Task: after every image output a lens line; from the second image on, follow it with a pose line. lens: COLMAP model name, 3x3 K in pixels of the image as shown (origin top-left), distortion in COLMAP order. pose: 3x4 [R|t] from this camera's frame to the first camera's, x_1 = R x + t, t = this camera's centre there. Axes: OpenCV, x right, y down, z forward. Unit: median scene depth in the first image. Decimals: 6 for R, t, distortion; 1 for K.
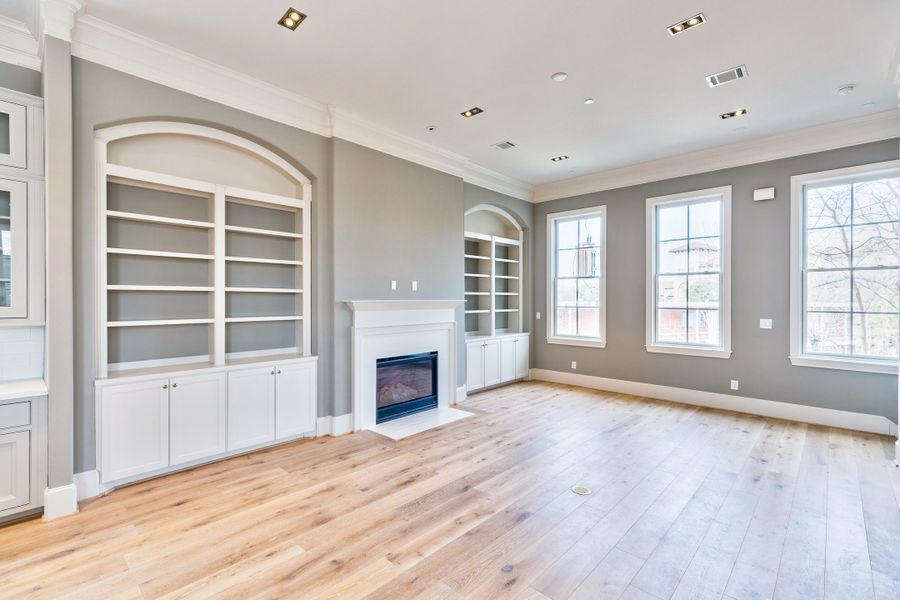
lens RADIAL K [[413.8, 0, 455.9], [0, 413.8, 299.1], [0, 0, 1]] dist [0.000569, 0.000276]
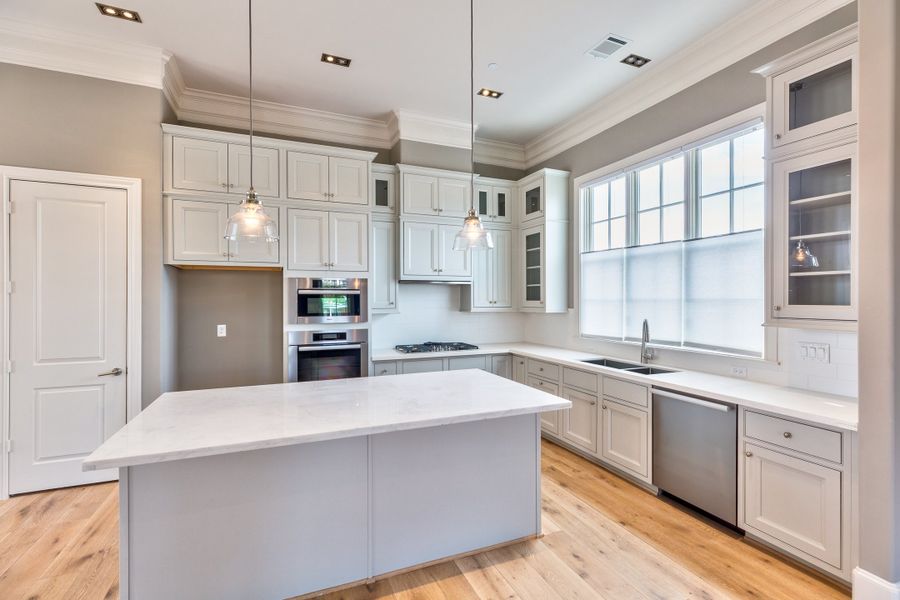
lens RADIAL K [[413.8, 0, 455.9], [0, 413.8, 299.1], [0, 0, 1]] dist [0.000569, 0.000276]
pose [[-0.396292, 0.002418, -0.918121, -0.046720], [0.003769, 0.999992, 0.001006, 0.001801], [0.918117, -0.003061, -0.396298, 0.438177]]
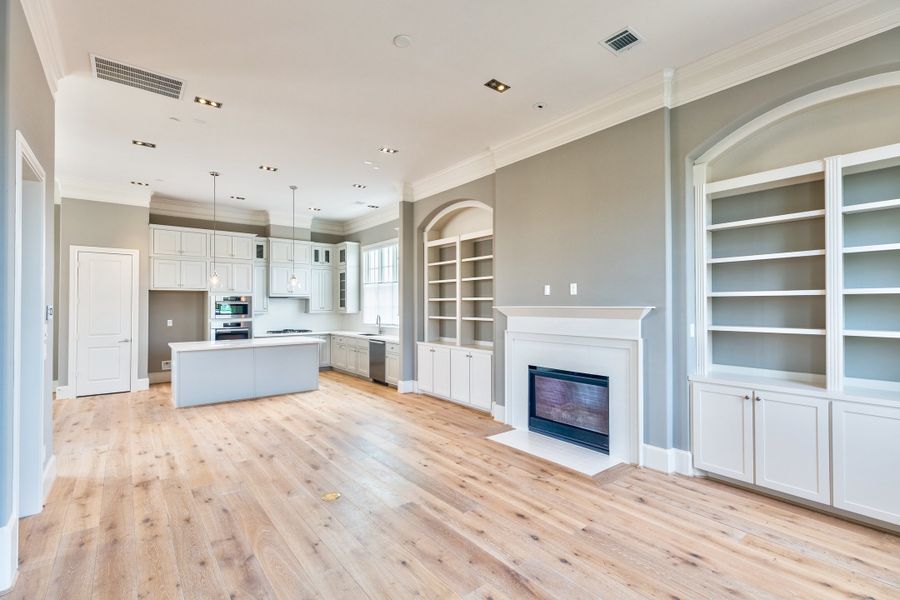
lens RADIAL K [[402.5, 0, 428.7], [0, 402.5, 300.6], [0, 0, 1]] dist [0.002256, 0.000129]
pose [[-0.184260, -0.009877, -0.982828, 0.938355], [0.003807, 0.999935, -0.010763, -0.001672], [0.982870, -0.005725, -0.184210, 1.085482]]
